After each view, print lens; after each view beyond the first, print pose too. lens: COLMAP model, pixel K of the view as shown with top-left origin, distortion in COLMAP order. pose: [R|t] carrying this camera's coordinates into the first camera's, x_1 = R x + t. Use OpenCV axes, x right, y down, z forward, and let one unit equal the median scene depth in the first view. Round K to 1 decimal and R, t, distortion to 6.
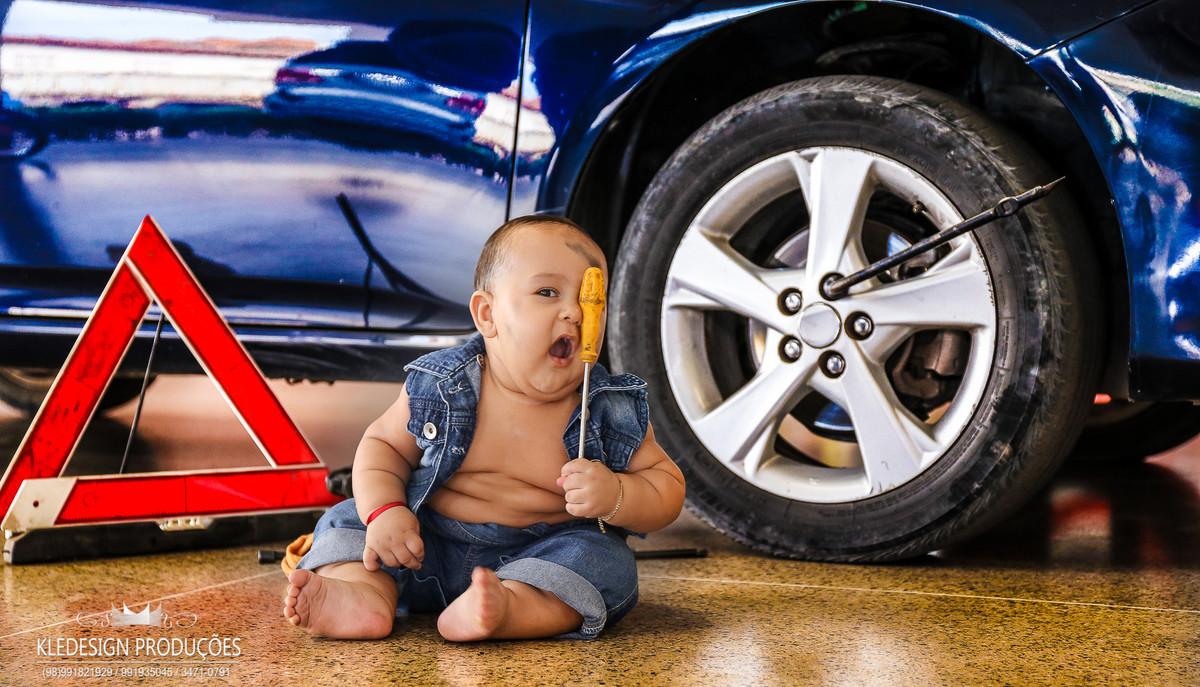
lens RADIAL K [[2030.1, 0, 602.8], [0, 2030.1, 398.2], [0, 0, 1]] dist [0.132474, -0.035705]
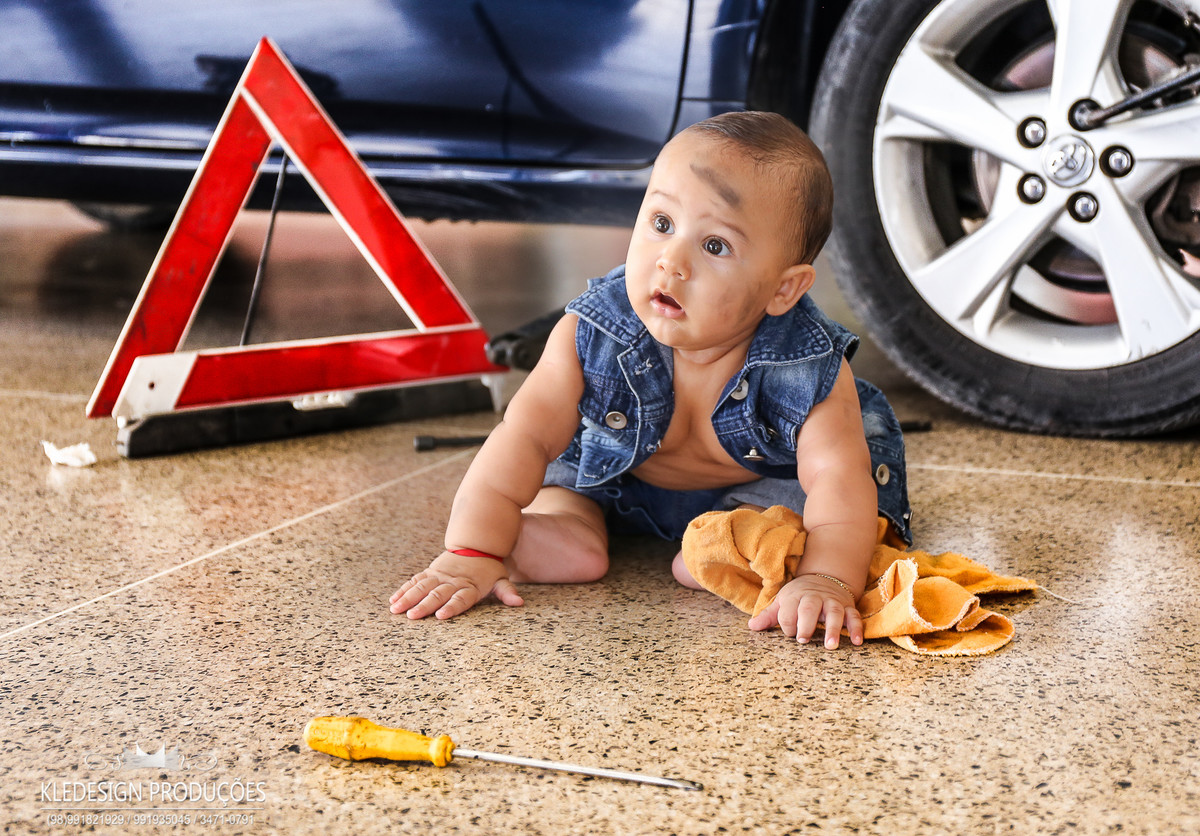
lens RADIAL K [[2015.1, 0, 709.1], [0, 2015.1, 361.6], [0, 0, 1]] dist [0.054407, 0.112479]
pose [[0.999590, -0.017422, 0.022722, -0.063597], [0.015010, 0.994639, 0.102311, -0.041020], [-0.024383, -0.101928, 0.994493, 0.157958]]
